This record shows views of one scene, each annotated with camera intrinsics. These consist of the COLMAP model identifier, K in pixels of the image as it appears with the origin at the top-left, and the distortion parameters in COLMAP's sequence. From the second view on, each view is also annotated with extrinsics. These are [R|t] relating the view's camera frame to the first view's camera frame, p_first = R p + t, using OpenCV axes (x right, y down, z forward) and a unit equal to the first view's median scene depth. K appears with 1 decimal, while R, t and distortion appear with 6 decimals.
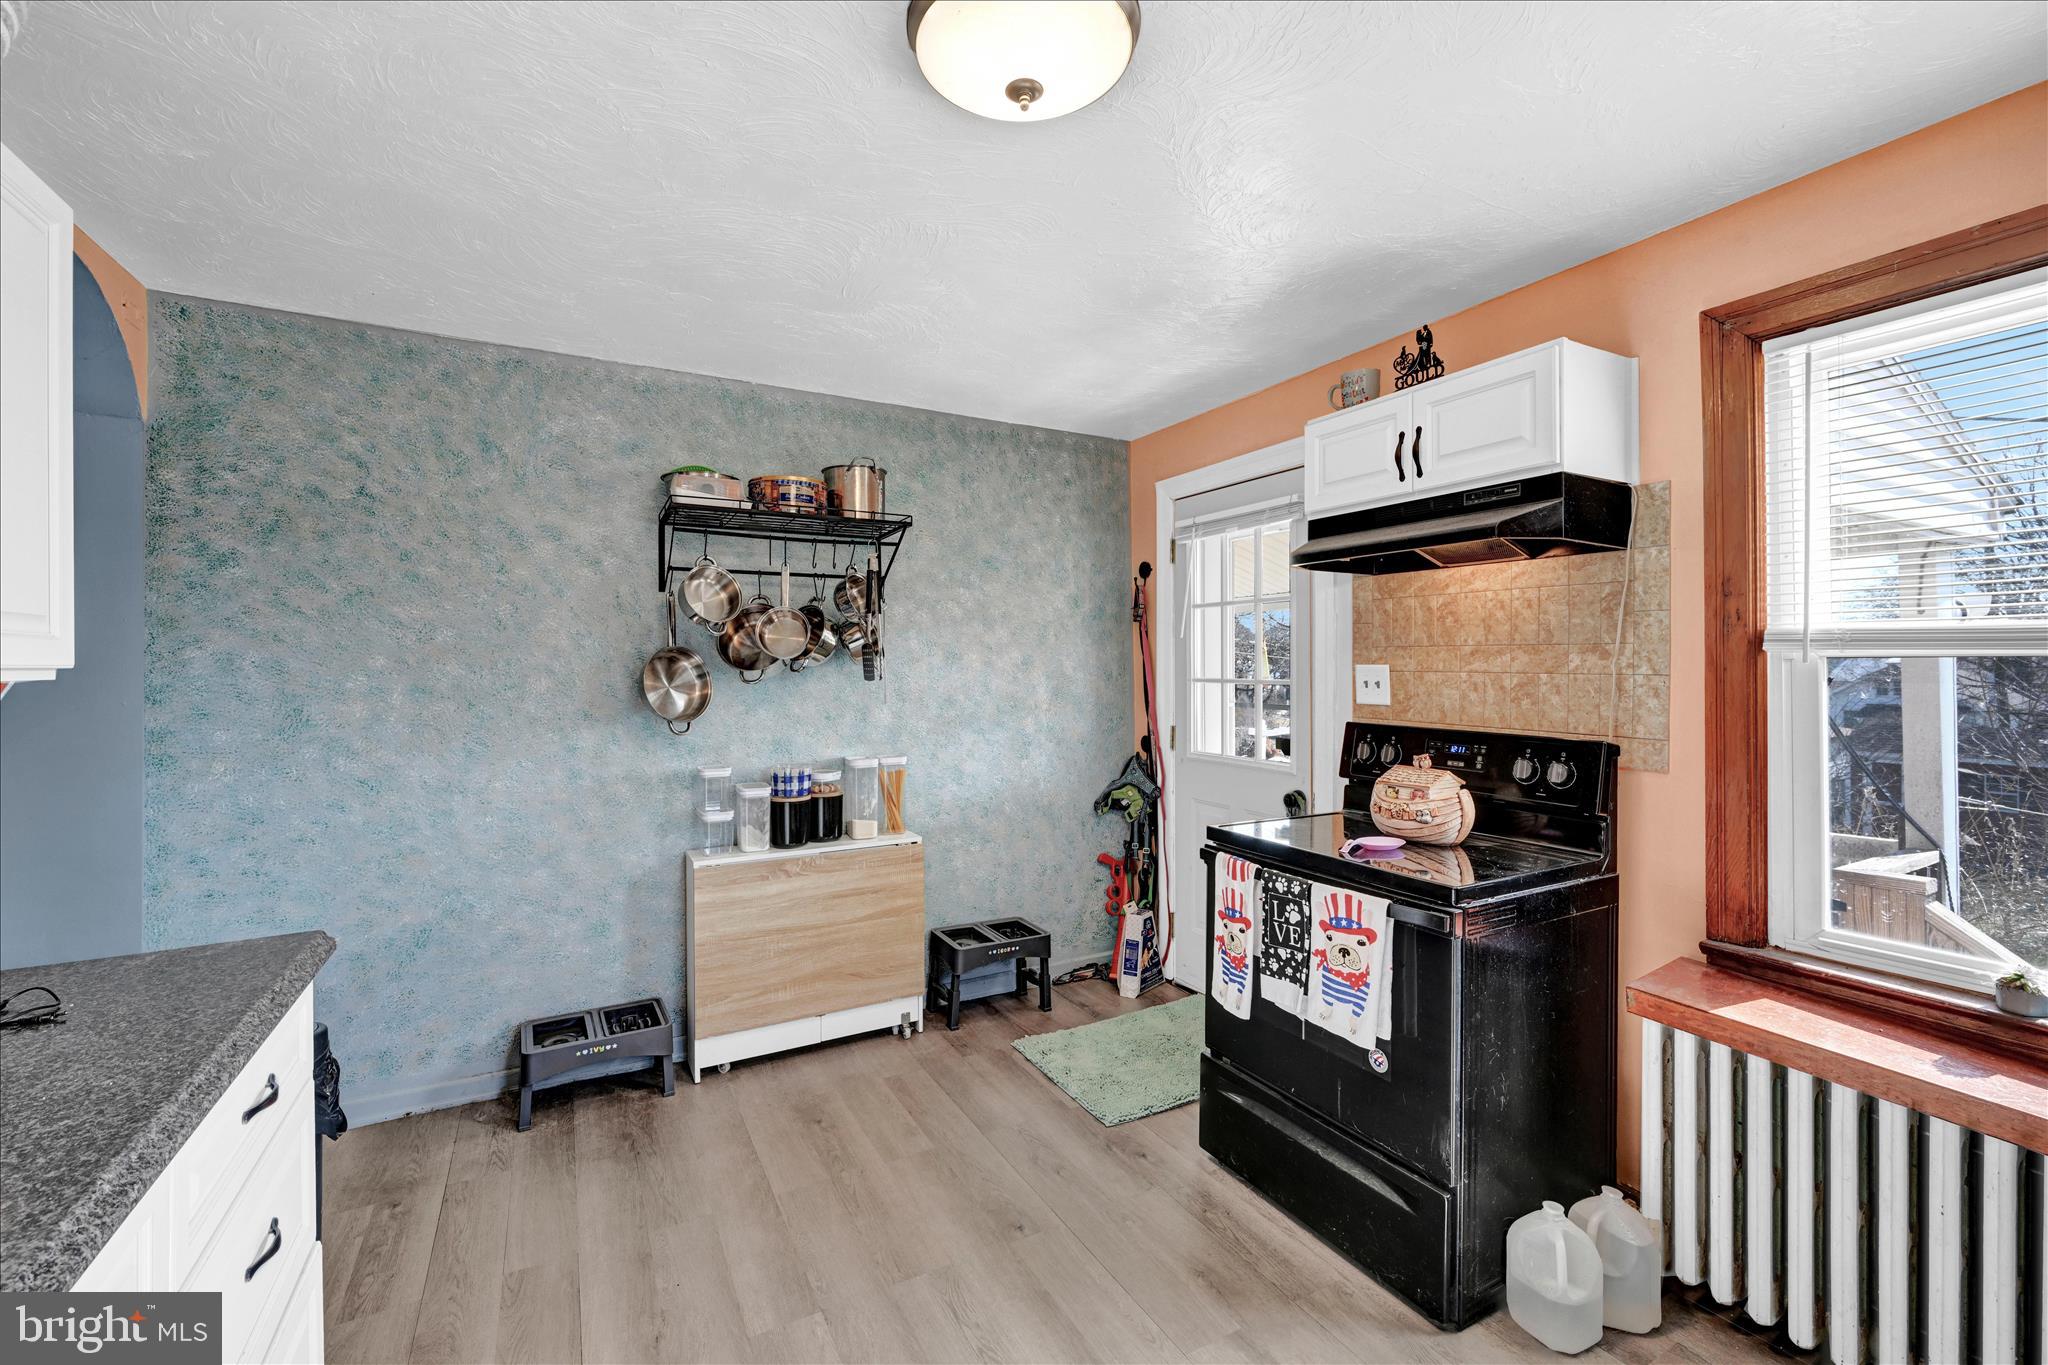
lens RADIAL K [[824.0, 0, 1022.1], [0, 824.0, 673.5], [0, 0, 1]] dist [0.000013, 0.000014]
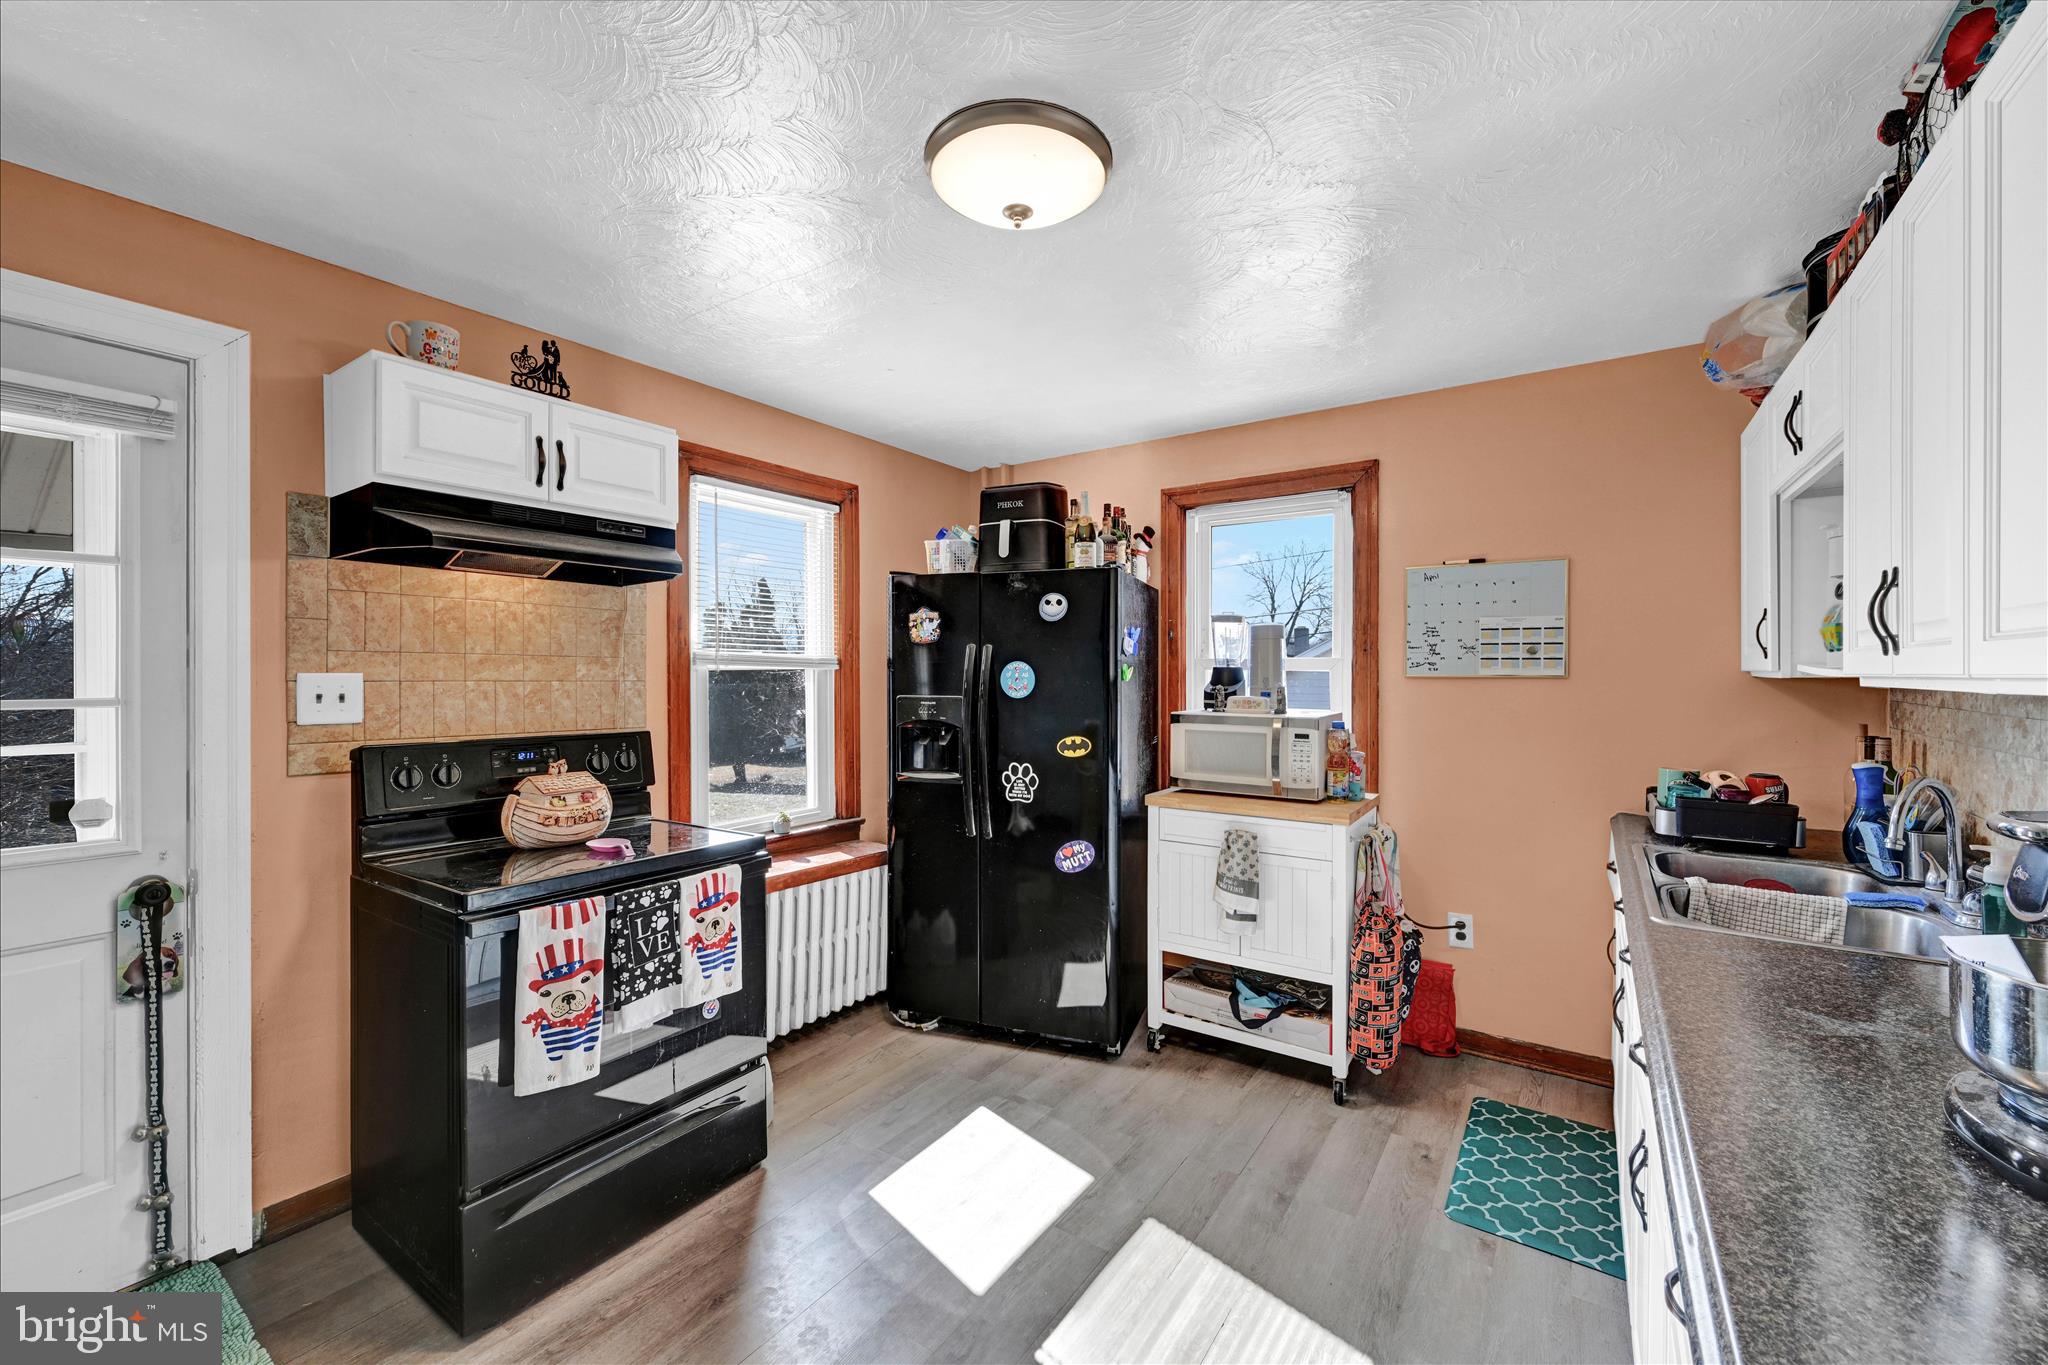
lens RADIAL K [[819.4, 0, 1028.3], [0, 819.4, 678.9], [0, 0, 1]] dist [0.001011, -0.000098]
pose [[-0.438844, -0.004381, 0.898552, -0.701856], [0.008543, 0.999923, 0.009047, -0.008043], [-0.898522, 0.011646, -0.438773, 0.943161]]
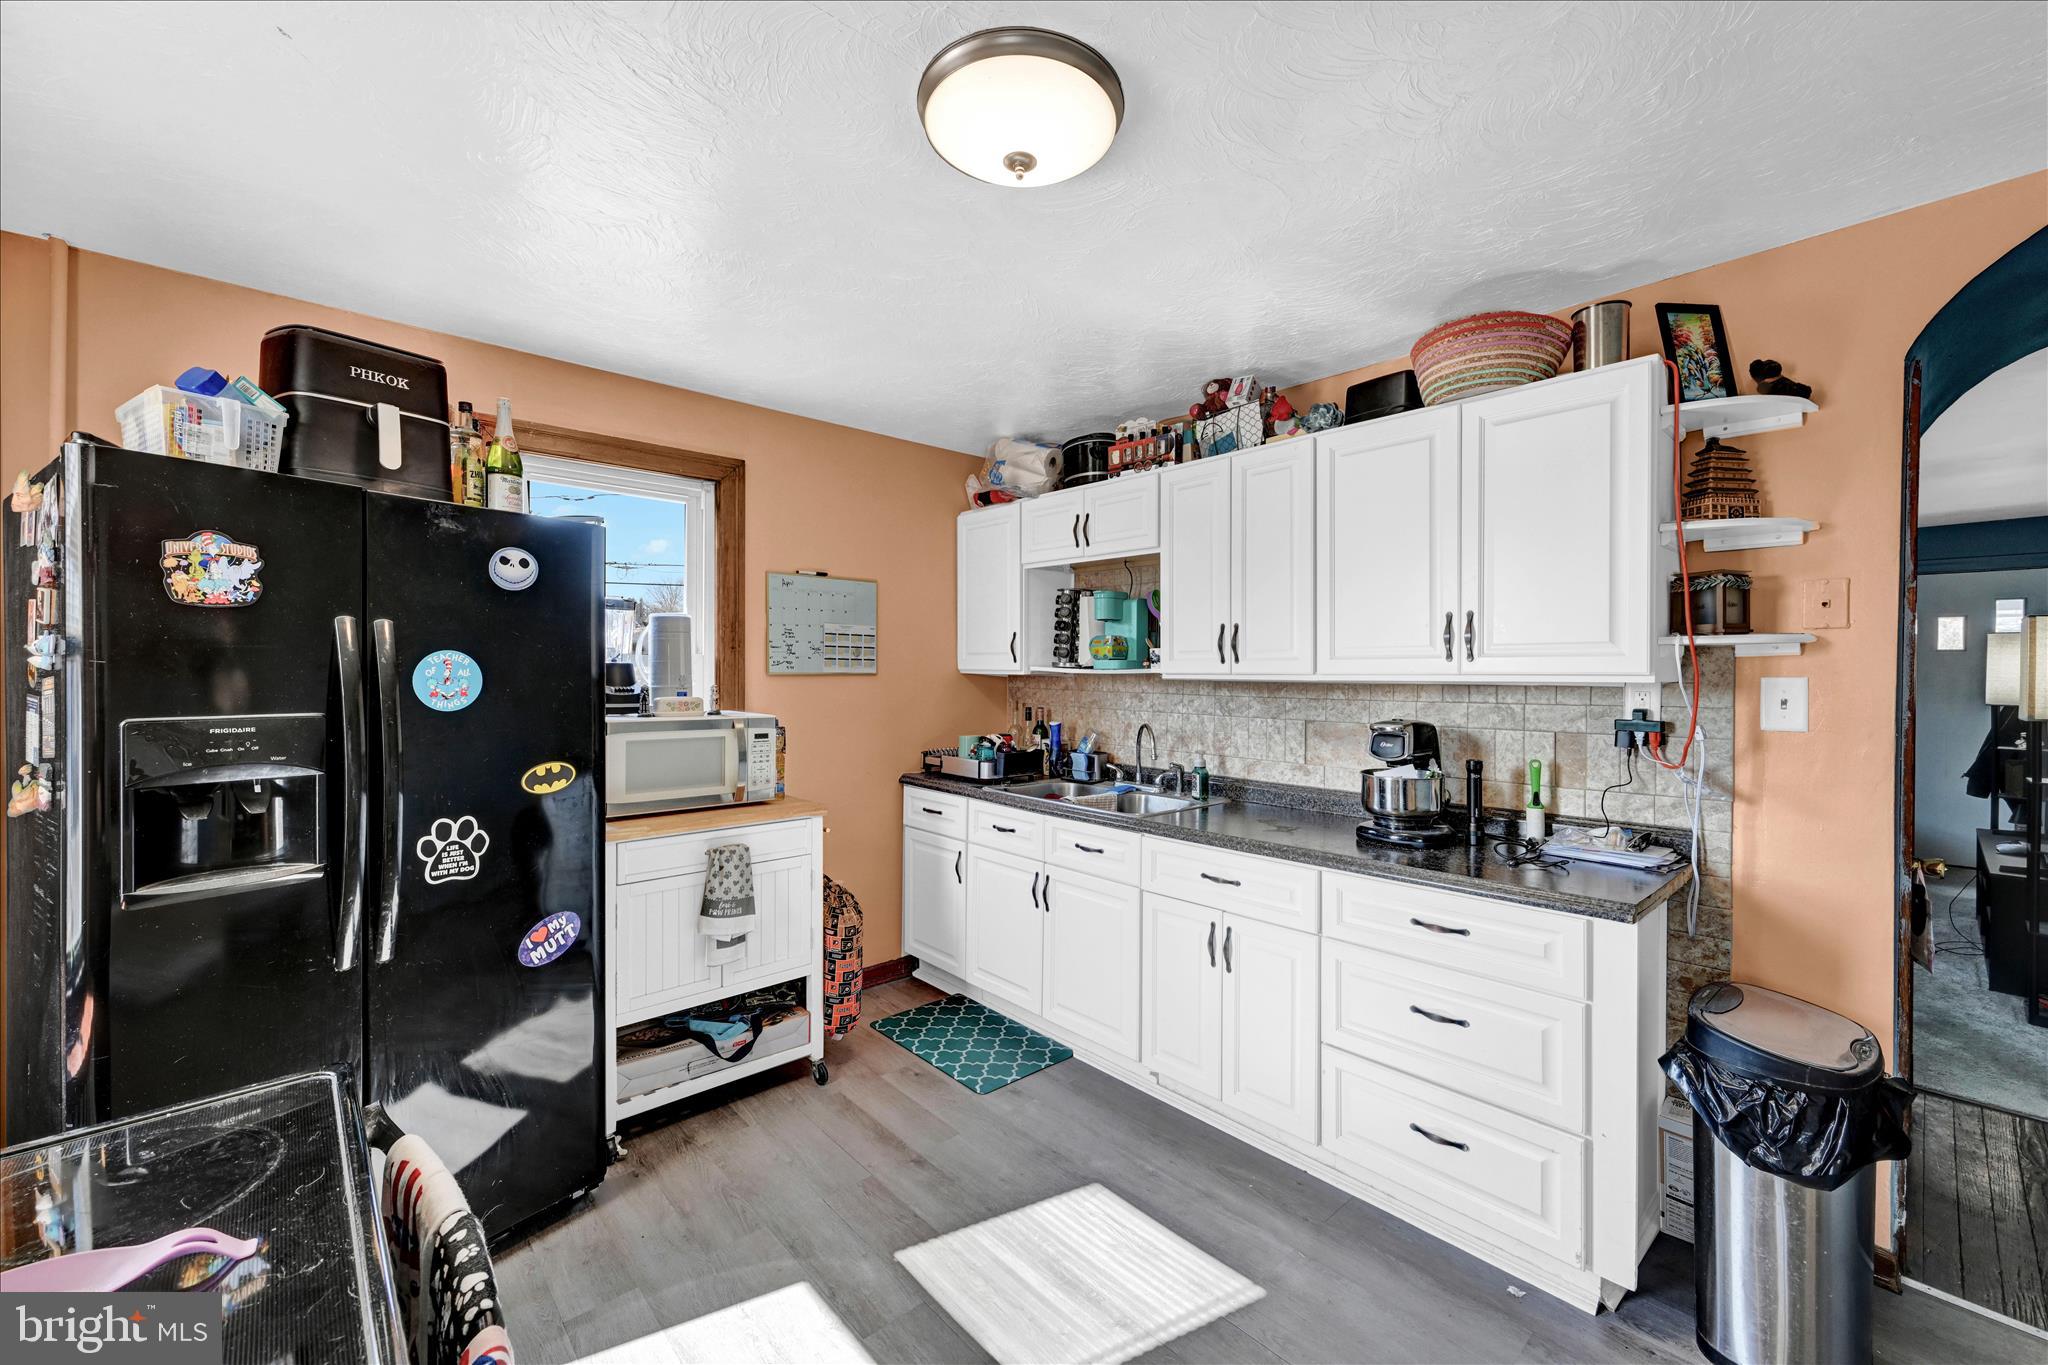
lens RADIAL K [[824.0, 0, 1022.1], [0, 824.0, 673.5], [0, 0, 1]] dist [0.000013, 0.000014]
pose [[-0.974491, 0.000080, -0.224426, 0.158319], [-0.002407, 0.999939, 0.010810, -0.012234], [0.224413, 0.011075, -0.974431, 1.302072]]
